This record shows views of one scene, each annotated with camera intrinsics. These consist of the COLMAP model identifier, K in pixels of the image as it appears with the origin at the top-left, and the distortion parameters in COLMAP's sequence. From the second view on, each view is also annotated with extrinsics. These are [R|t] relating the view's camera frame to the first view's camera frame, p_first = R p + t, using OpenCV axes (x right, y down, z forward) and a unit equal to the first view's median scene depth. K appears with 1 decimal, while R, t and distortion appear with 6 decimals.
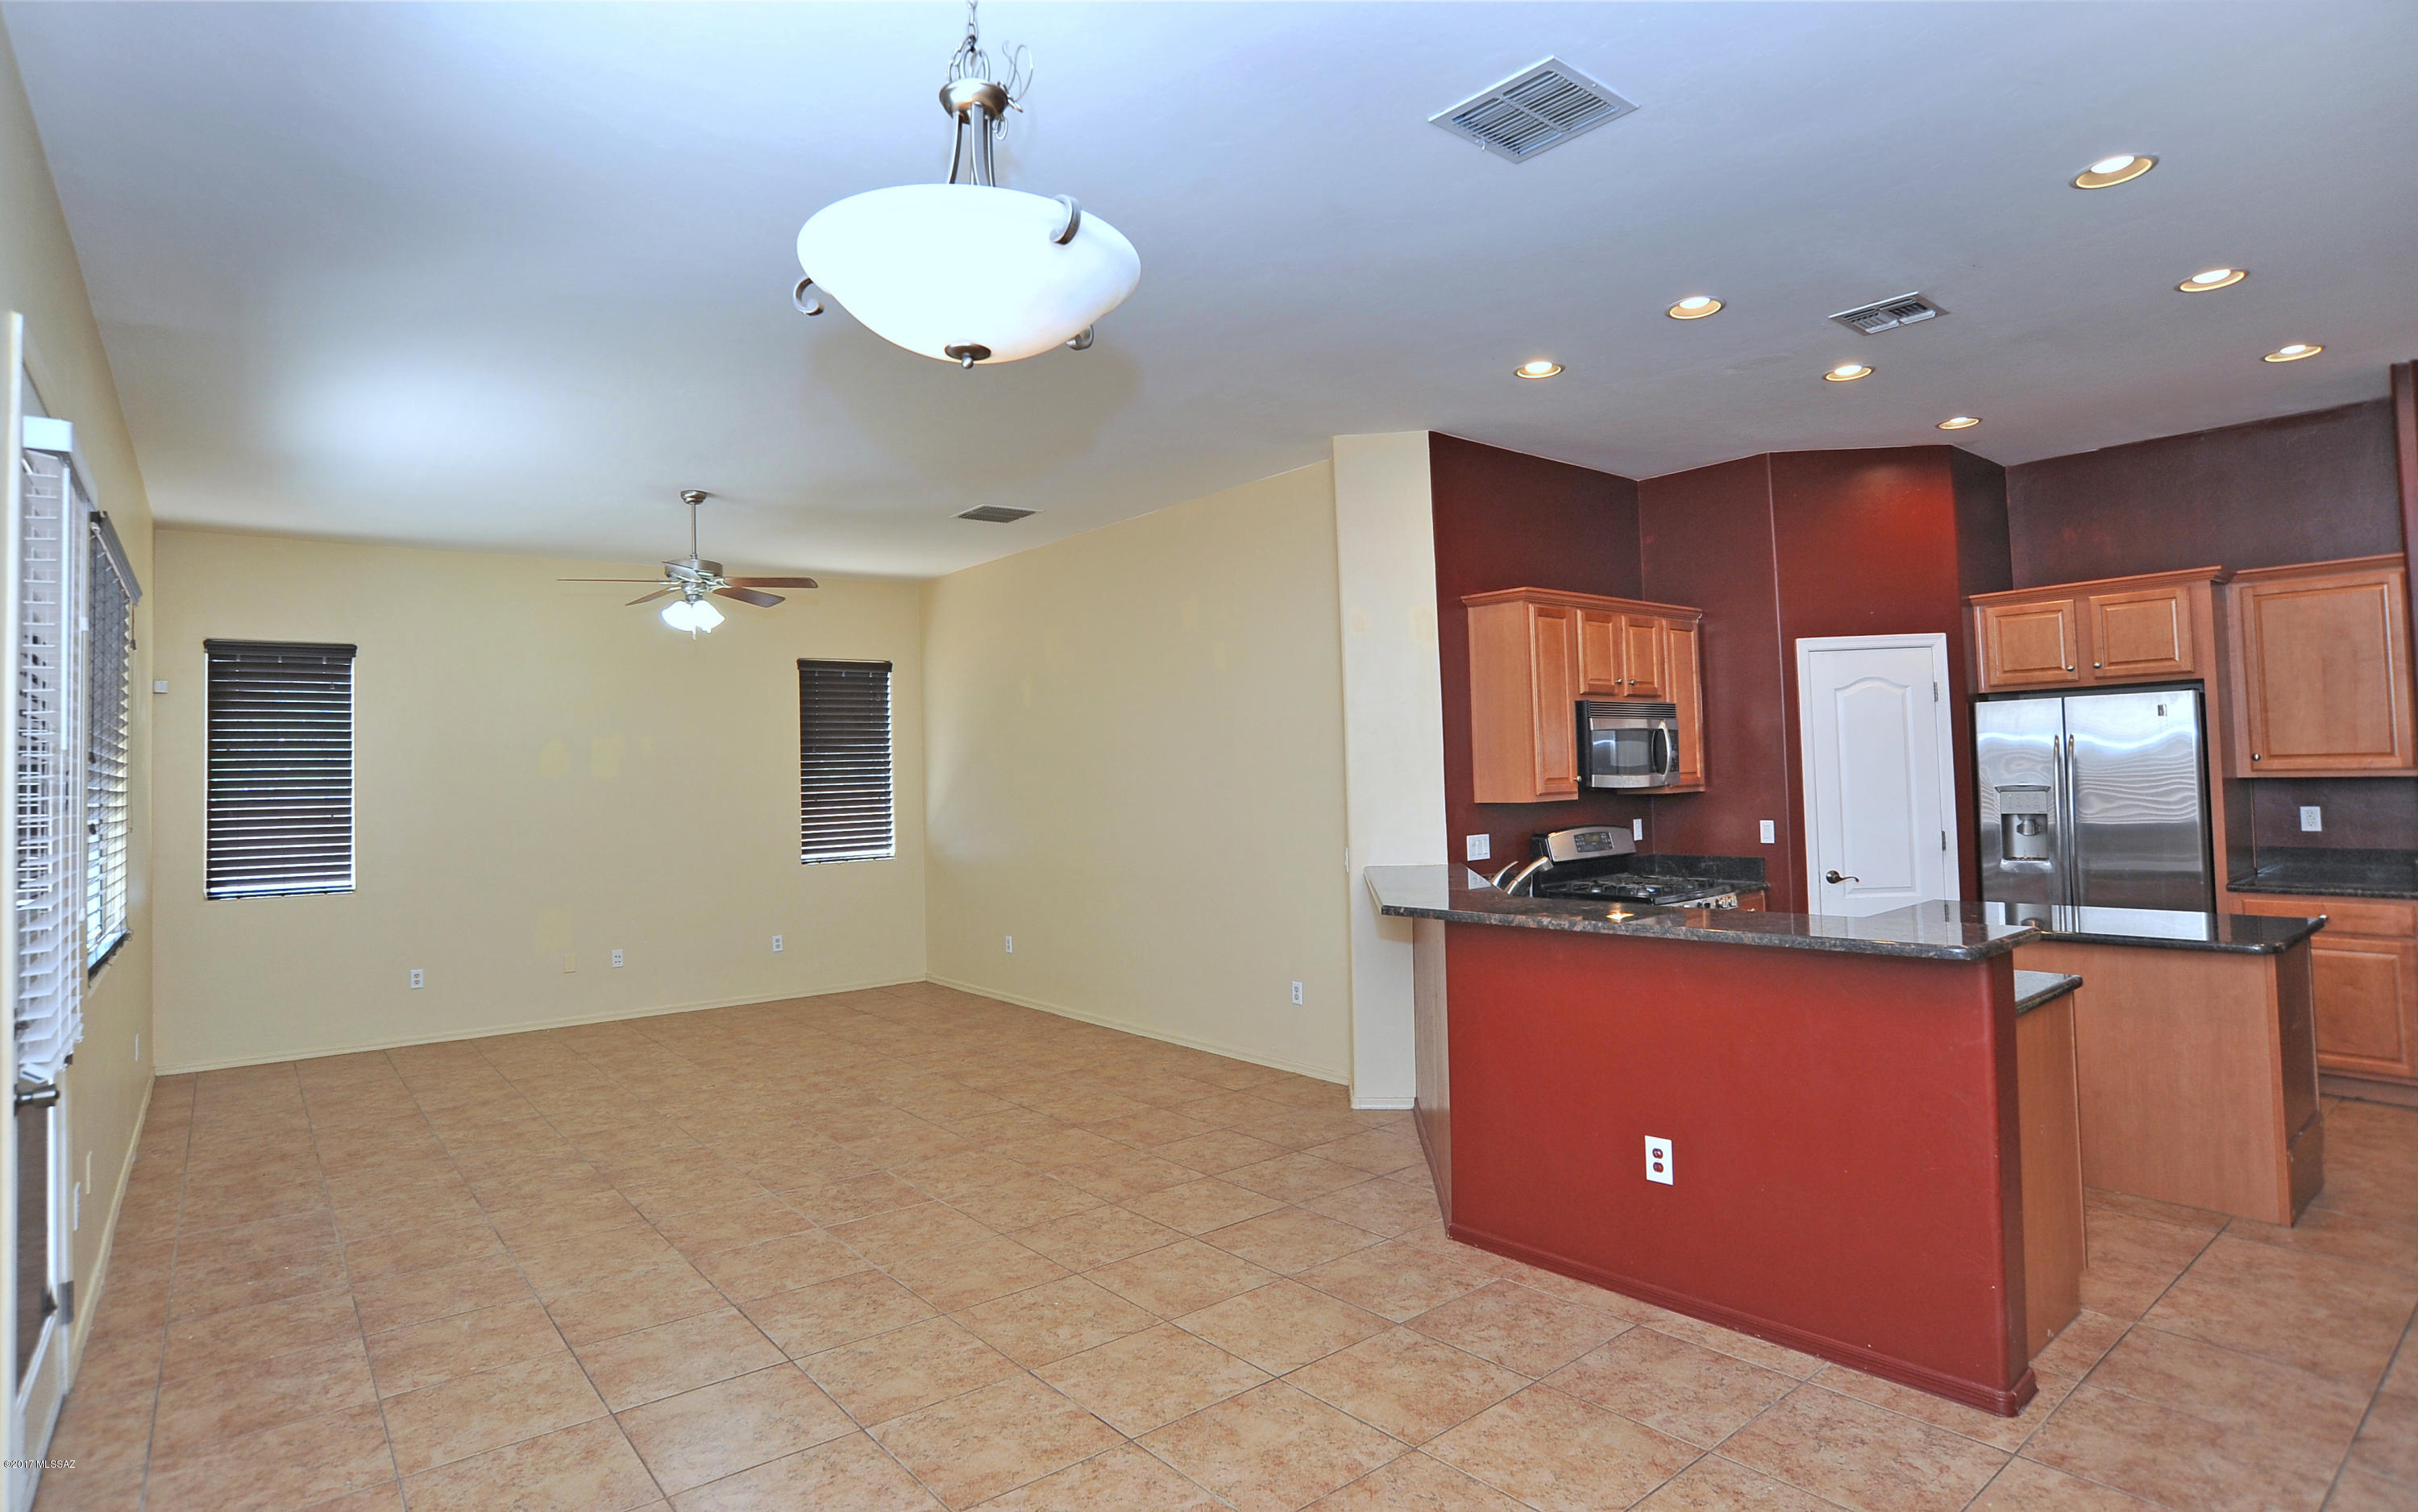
lens RADIAL K [[1251.2, 0, 1209.0], [0, 1251.2, 756.0], [0, 0, 1]] dist [0.000183, 0.001131]
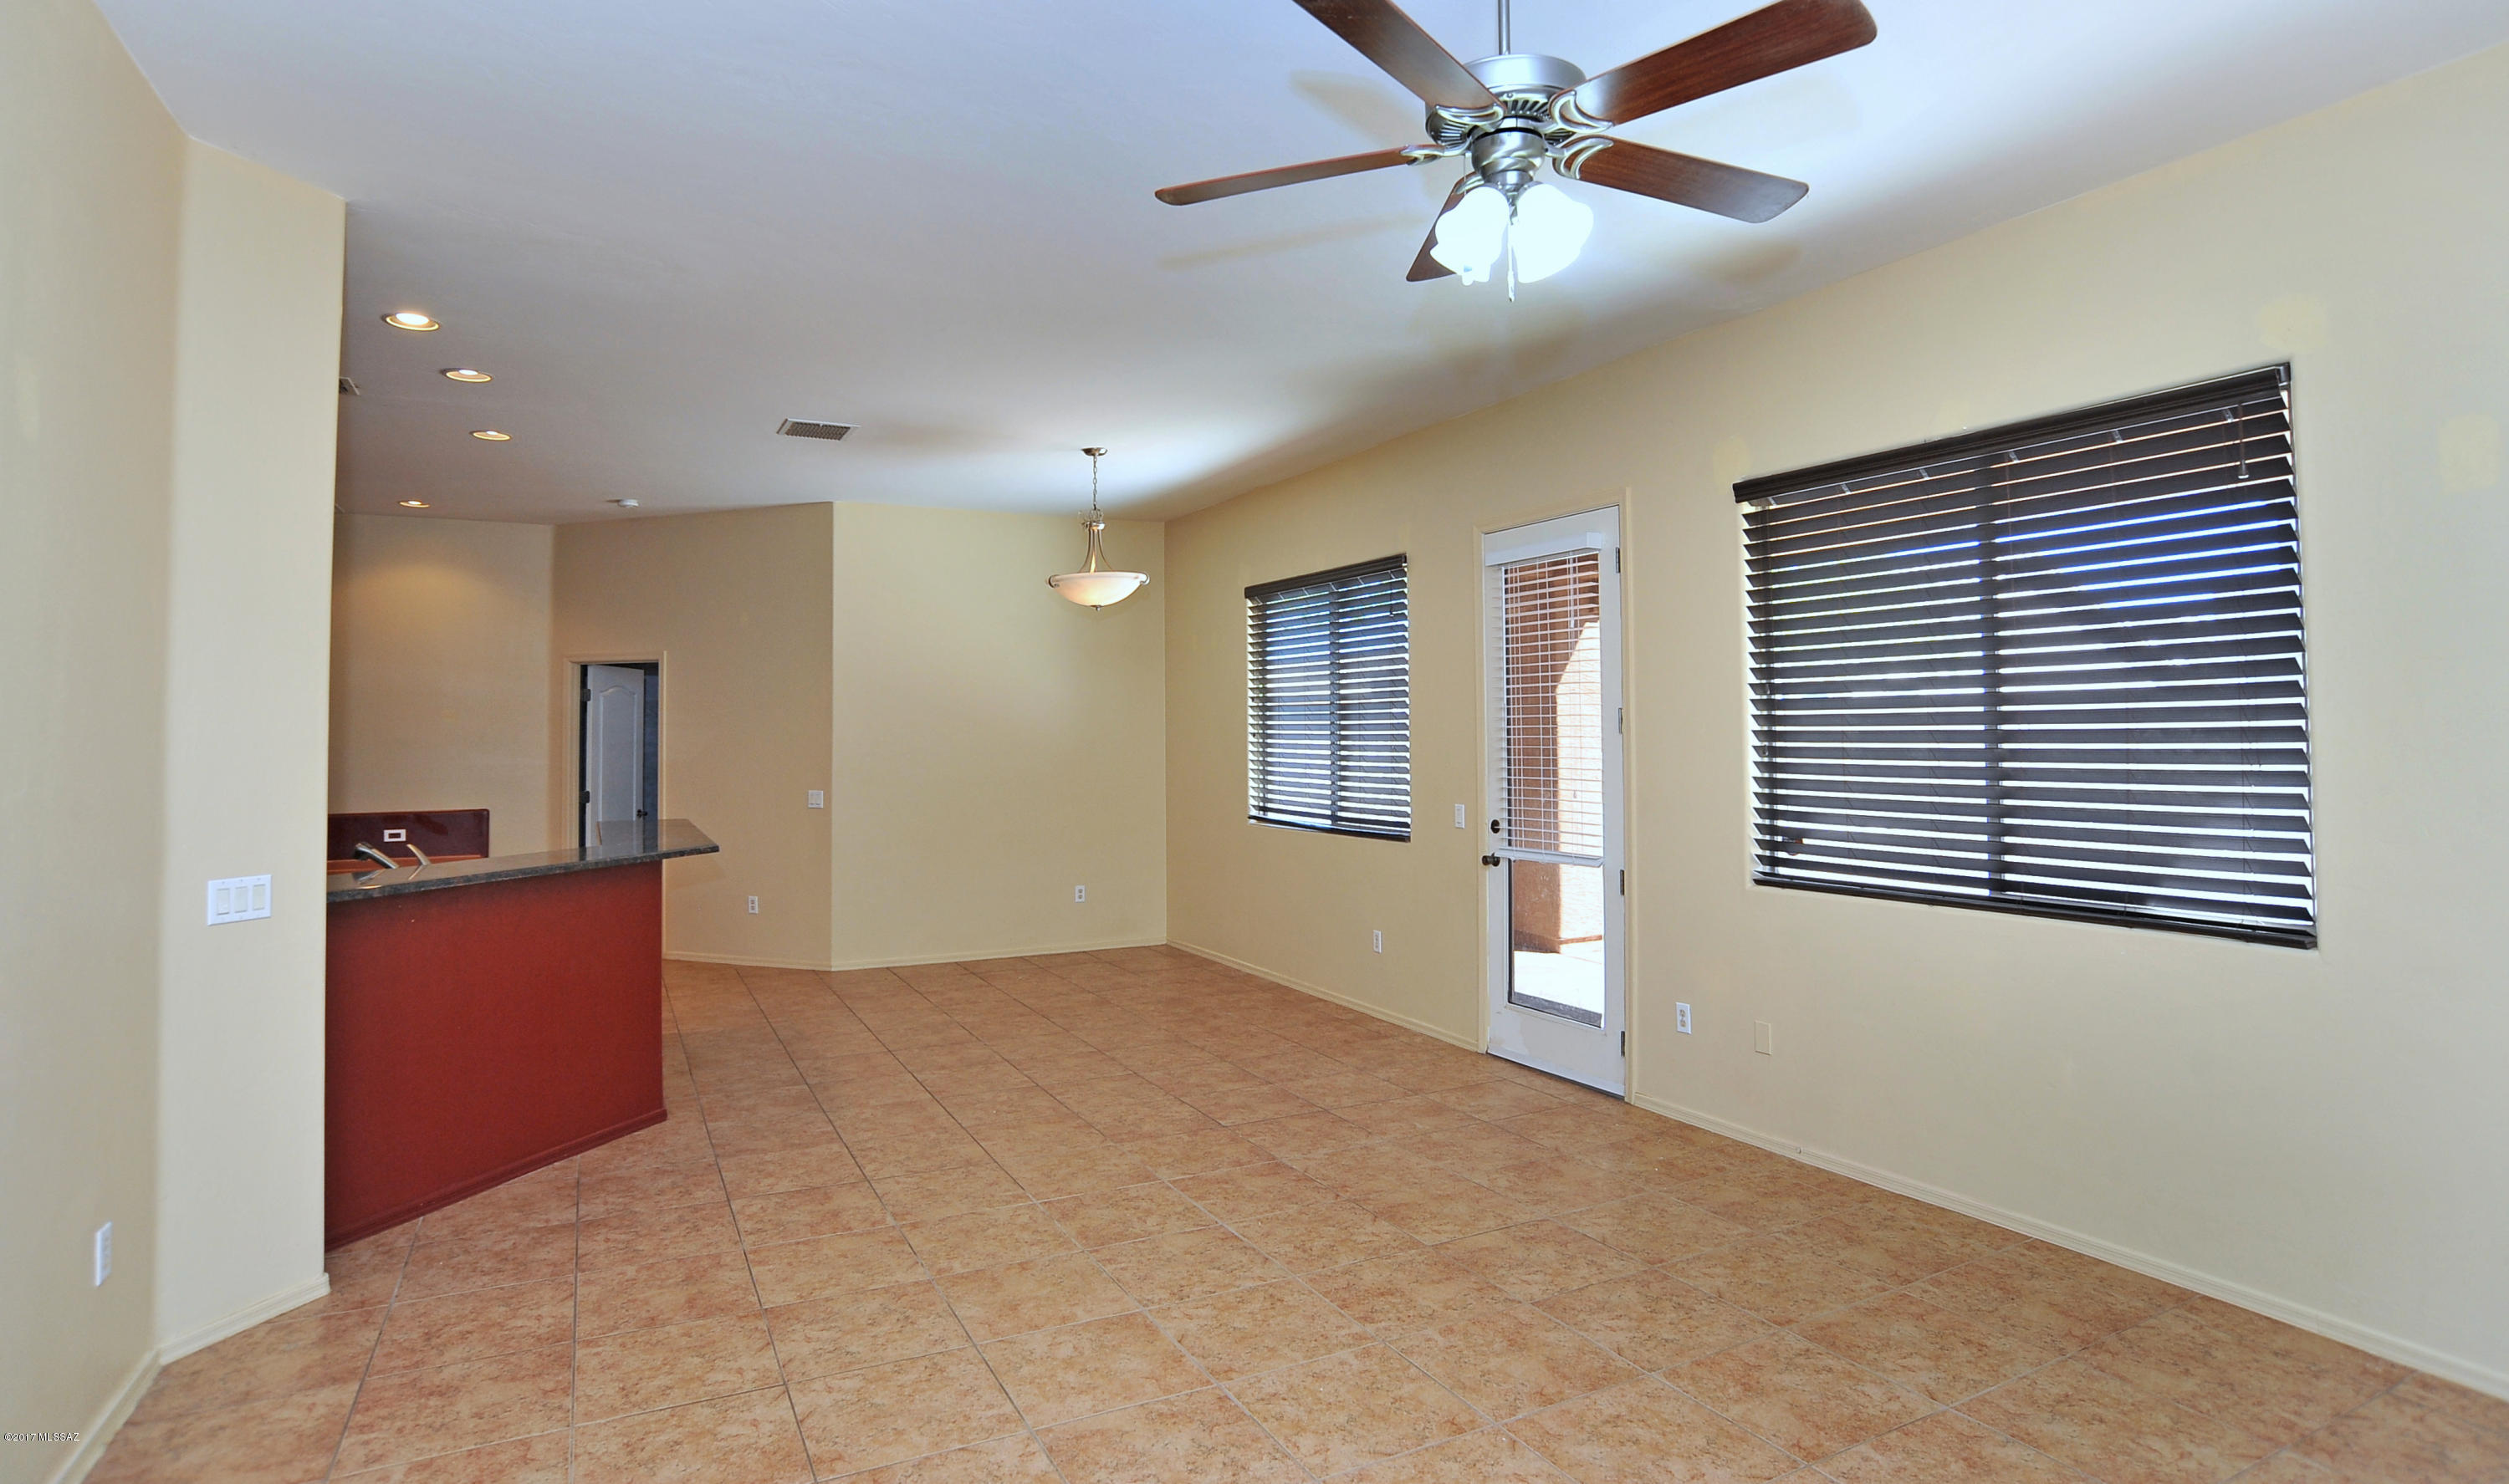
lens RADIAL K [[1308.6, 0, 1254.5], [0, 1308.6, 742.0], [0, 0, 1]] dist [-0.074210, 0.034517]
pose [[-0.976746, 0.039663, 0.210701, -0.576368], [0.037192, 0.999185, -0.015678, 0.052475], [-0.211151, -0.007477, -0.977425, 1.877966]]
